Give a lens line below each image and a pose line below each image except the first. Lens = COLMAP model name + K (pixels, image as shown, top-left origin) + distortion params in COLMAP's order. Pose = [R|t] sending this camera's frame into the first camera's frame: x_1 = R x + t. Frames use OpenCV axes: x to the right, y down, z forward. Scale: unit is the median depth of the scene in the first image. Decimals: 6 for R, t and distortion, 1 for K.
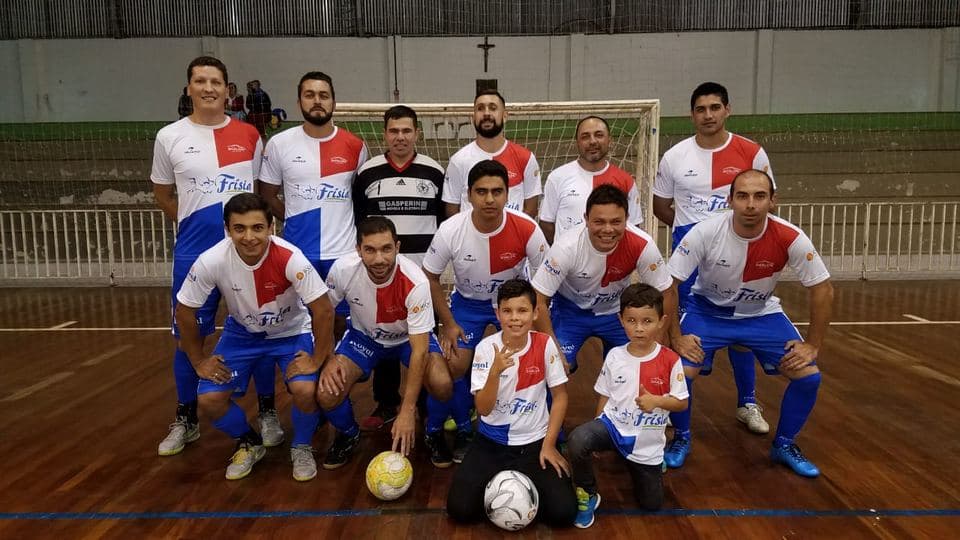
lens RADIAL K [[700.0, 0, 480.0], [0, 700.0, 270.0], [0, 0, 1]] dist [0.069515, -0.083189]
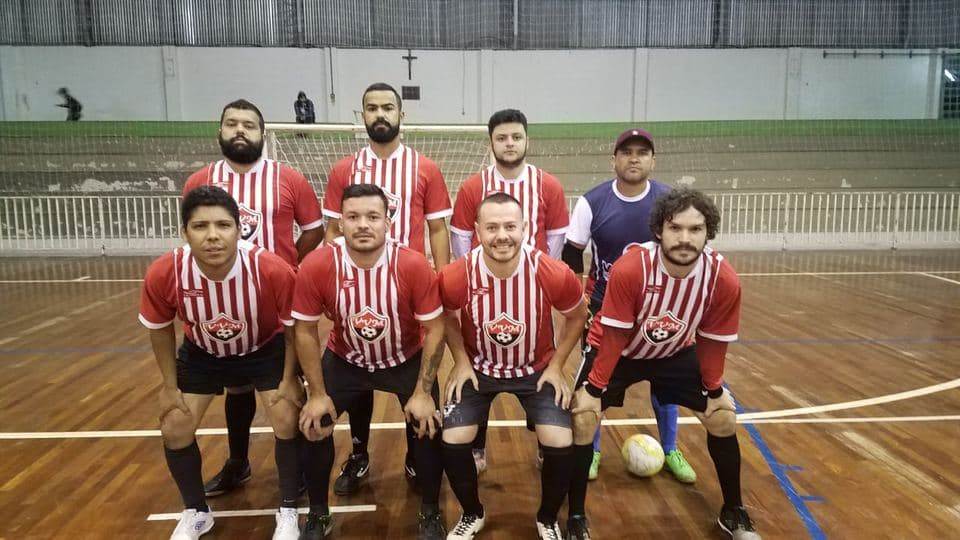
lens RADIAL K [[700.0, 0, 480.0], [0, 700.0, 270.0], [0, 0, 1]] dist [0.069515, -0.083189]
pose [[0.997981, -0.001979, 0.063487, 0.066732], [0.000531, 0.999739, 0.022830, 0.014385], [-0.063516, -0.022750, 0.997722, -0.254236]]
